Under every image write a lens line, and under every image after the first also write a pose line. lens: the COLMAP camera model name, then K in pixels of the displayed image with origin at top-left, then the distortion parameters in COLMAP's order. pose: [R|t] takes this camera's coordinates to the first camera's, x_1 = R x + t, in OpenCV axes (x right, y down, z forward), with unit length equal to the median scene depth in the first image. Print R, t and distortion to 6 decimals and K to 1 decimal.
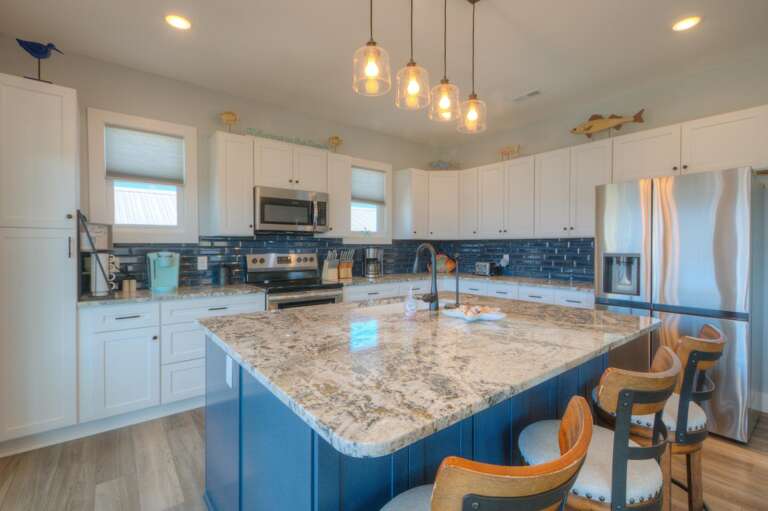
lens RADIAL K [[358.0, 0, 386.3], [0, 358.0, 245.5], [0, 0, 1]] dist [0.002579, 0.000459]
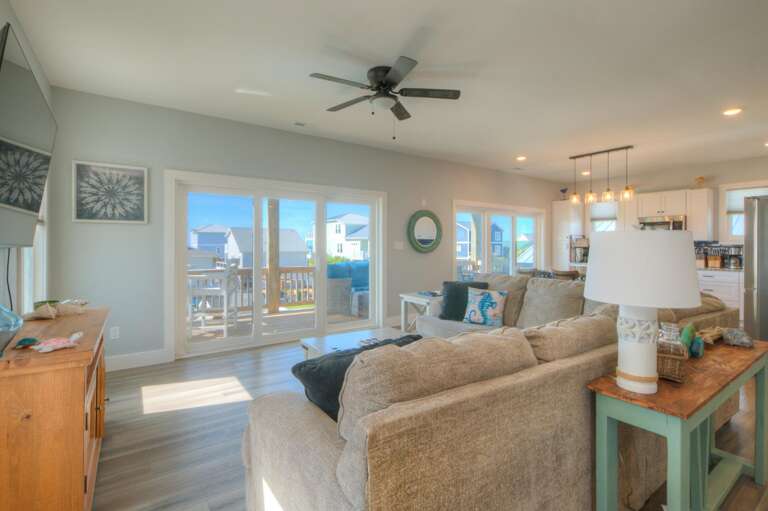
lens RADIAL K [[358.0, 0, 386.3], [0, 358.0, 245.5], [0, 0, 1]] dist [0.002579, 0.000459]
pose [[-0.055177, 0.002791, -0.998473, 1.546927], [0.002925, 0.999992, 0.002634, -0.009789], [0.998472, -0.002775, -0.055185, -0.315951]]
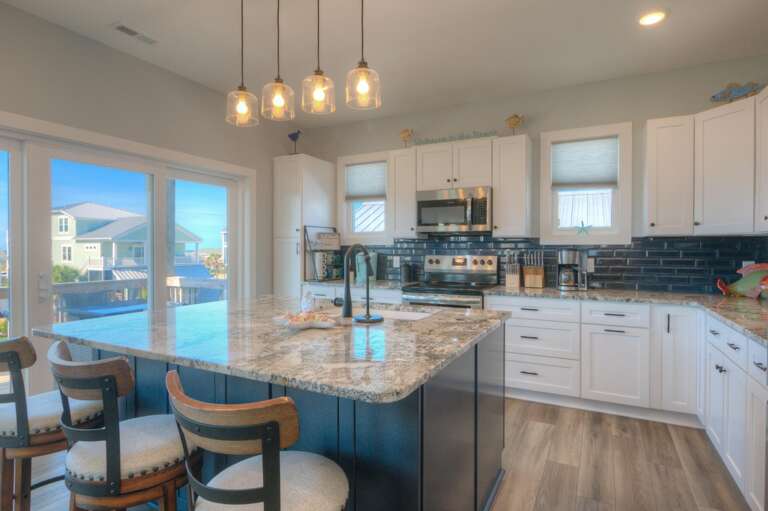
lens RADIAL K [[361.1, 0, 396.6], [0, 361.1, 256.2], [0, 0, 1]] dist [-0.028652, 0.000158]
pose [[0.438110, 0.019287, -0.898715, 0.493512], [0.002949, 0.999734, 0.022893, 0.002071], [0.898917, -0.012680, 0.437936, 0.392007]]
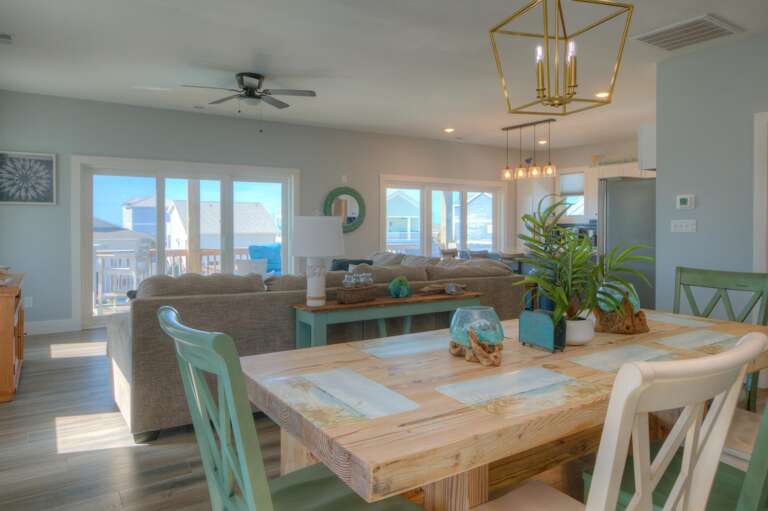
lens RADIAL K [[528.1, 0, 382.2], [0, 528.1, 230.0], [0, 0, 1]] dist [-0.002596, -0.003272]
pose [[-0.107279, 0.012616, -0.994149, 2.103313], [0.003675, 0.999918, 0.012293, -0.009092], [0.994222, -0.002335, -0.107316, 0.144894]]
